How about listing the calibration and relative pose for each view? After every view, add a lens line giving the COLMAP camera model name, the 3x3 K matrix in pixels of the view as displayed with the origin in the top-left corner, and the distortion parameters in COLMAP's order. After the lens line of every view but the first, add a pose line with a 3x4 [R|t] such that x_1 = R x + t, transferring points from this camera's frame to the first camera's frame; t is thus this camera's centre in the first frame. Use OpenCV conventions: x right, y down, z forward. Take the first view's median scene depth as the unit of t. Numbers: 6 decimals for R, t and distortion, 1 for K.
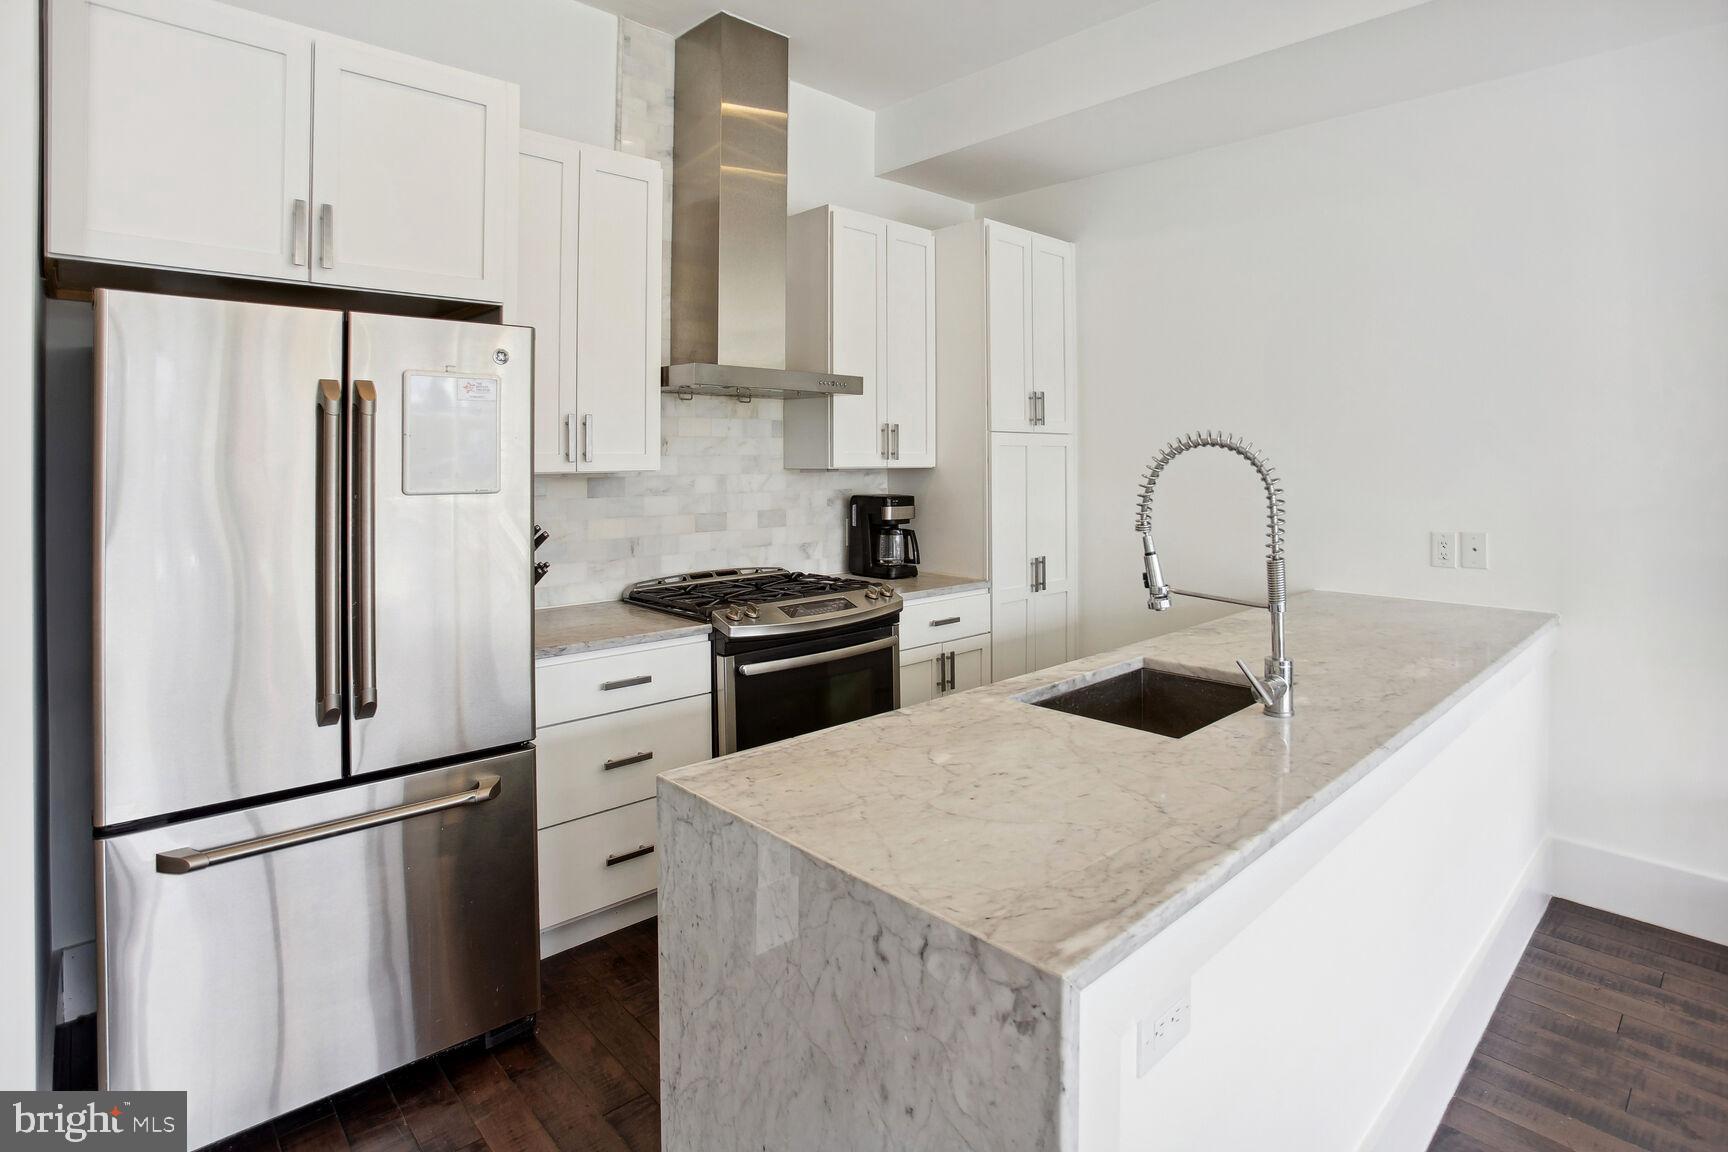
lens RADIAL K [[889.8, 0, 842.8], [0, 889.8, 448.7], [0, 0, 1]] dist [-0.046216, 0.000332]
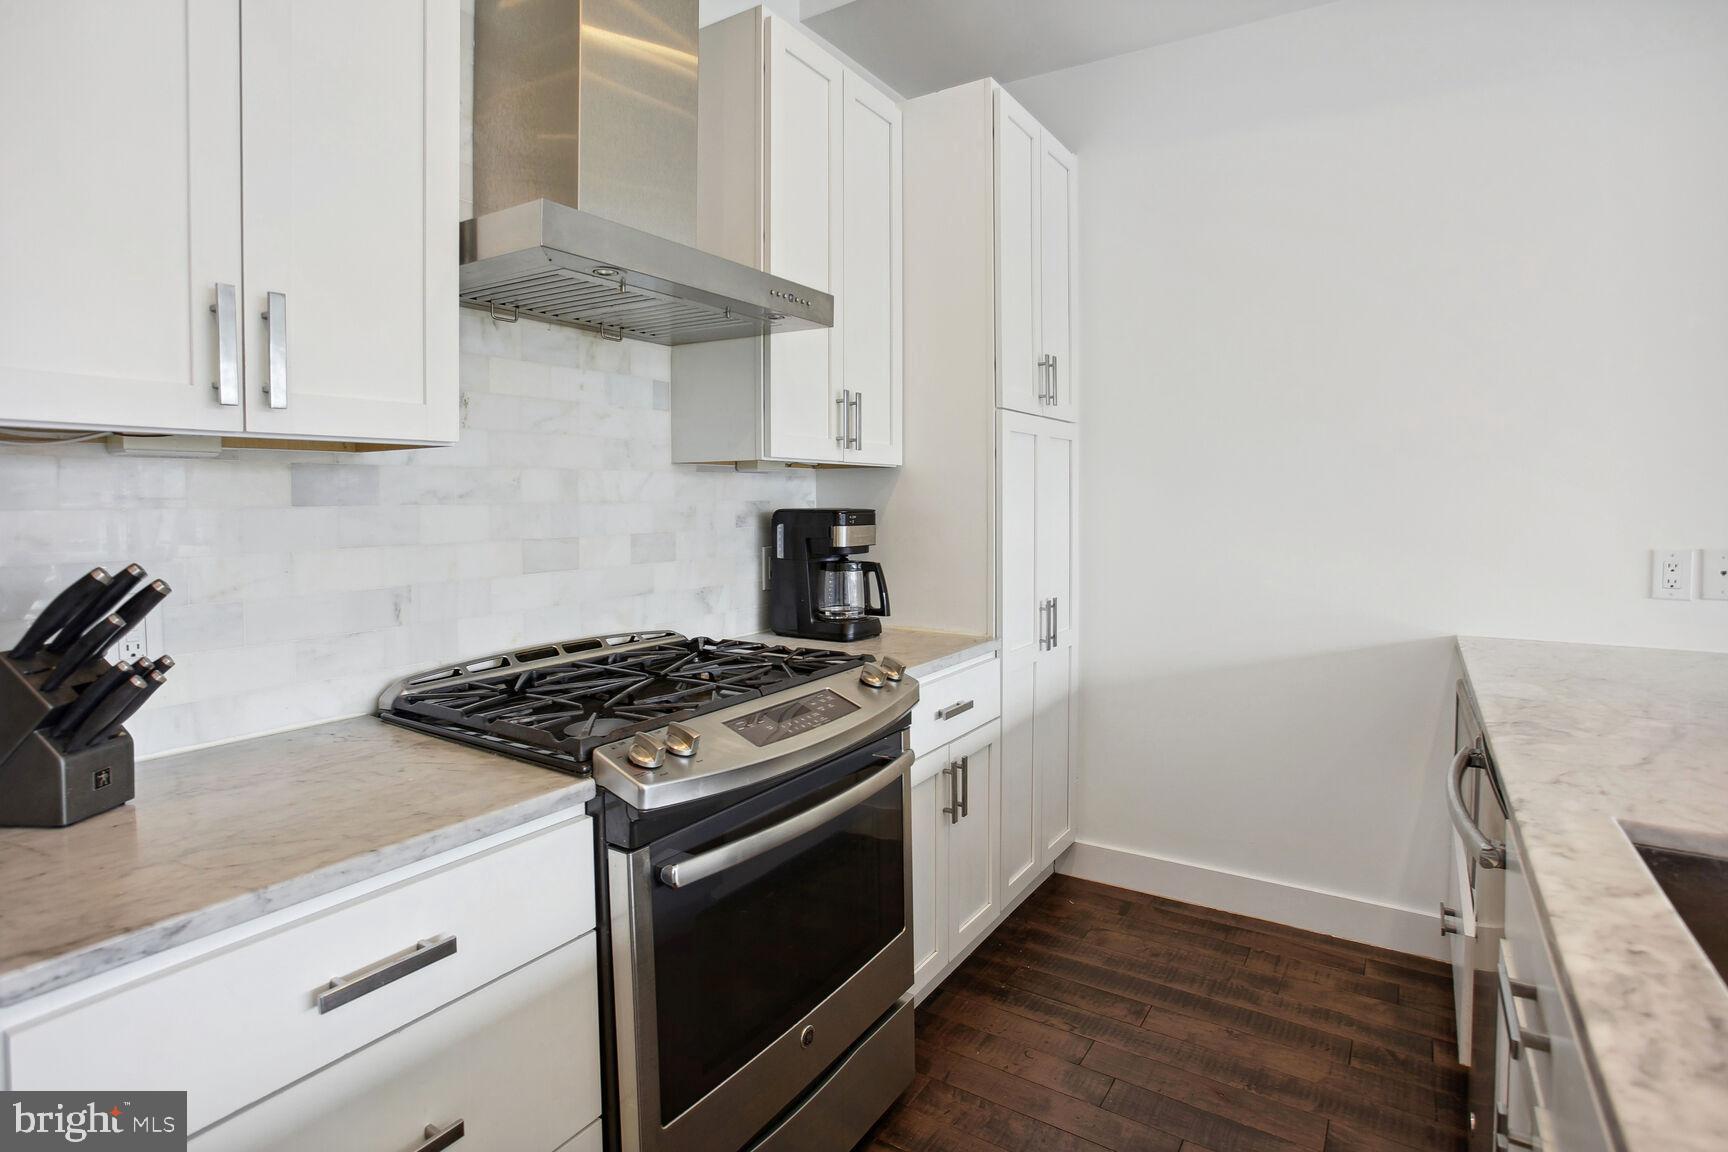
lens RADIAL K [[878.4, 0, 864.0], [0, 878.4, 518.6], [0, 0, 1]] dist [-0.059720, 0.025839]
pose [[0.965743, -0.007271, 0.259398, -0.103902], [-0.002600, 0.999286, 0.037687, 0.040513], [-0.259487, -0.037070, 0.965035, 0.441812]]
